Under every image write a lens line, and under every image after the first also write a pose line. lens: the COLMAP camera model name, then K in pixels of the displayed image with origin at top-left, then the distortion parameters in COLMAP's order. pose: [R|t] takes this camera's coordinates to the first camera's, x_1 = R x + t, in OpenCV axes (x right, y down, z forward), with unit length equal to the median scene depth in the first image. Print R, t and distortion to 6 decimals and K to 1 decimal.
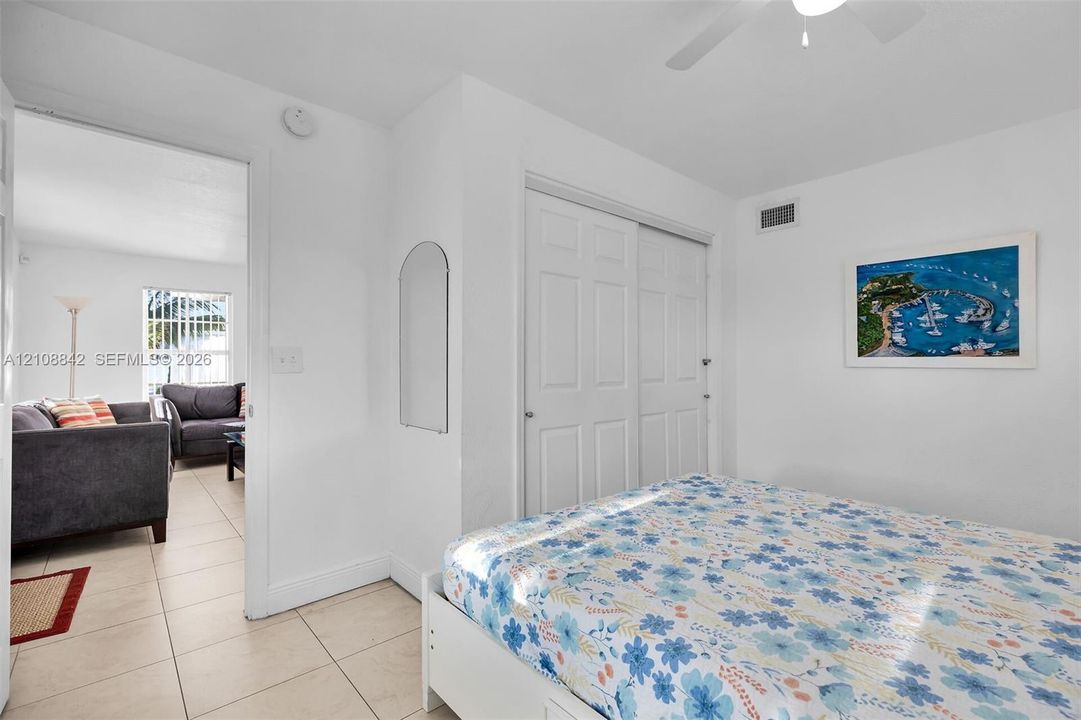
lens RADIAL K [[487.0, 0, 538.9], [0, 487.0, 361.2], [0, 0, 1]] dist [0.001493, 0.000441]
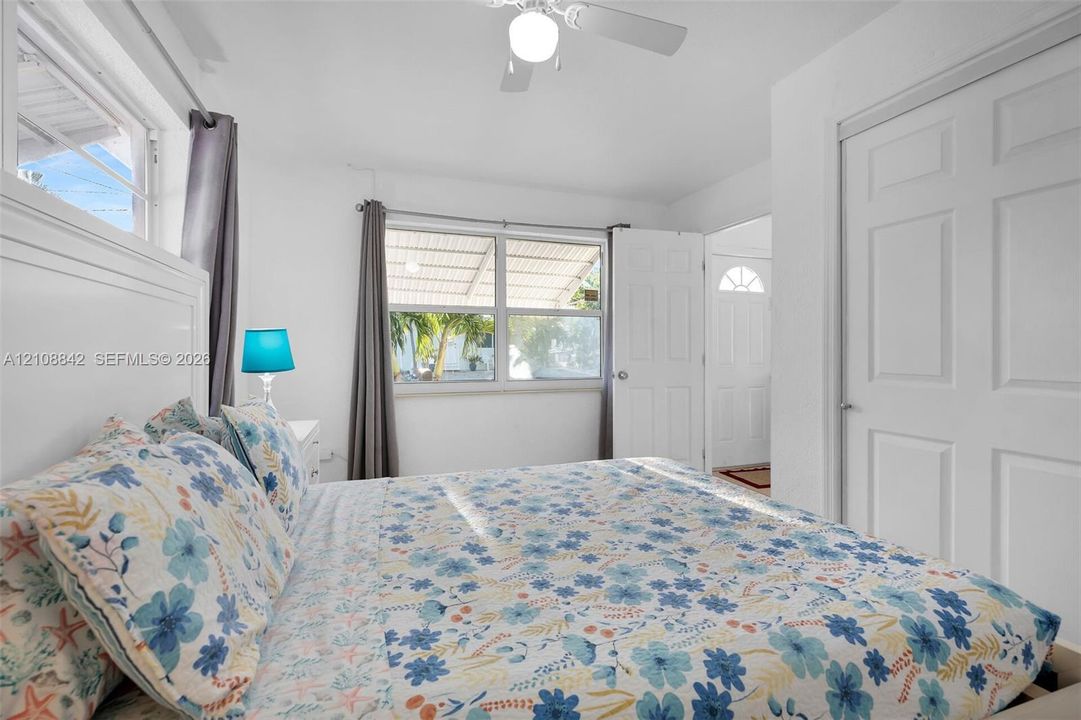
lens RADIAL K [[487.0, 0, 539.1], [0, 487.0, 352.2], [0, 0, 1]] dist [0.001493, 0.000441]
pose [[-0.378923, 0.007615, -0.925397, 1.323648], [0.004786, 0.999969, 0.006268, 0.010312], [0.925416, -0.002054, -0.378947, 1.132707]]
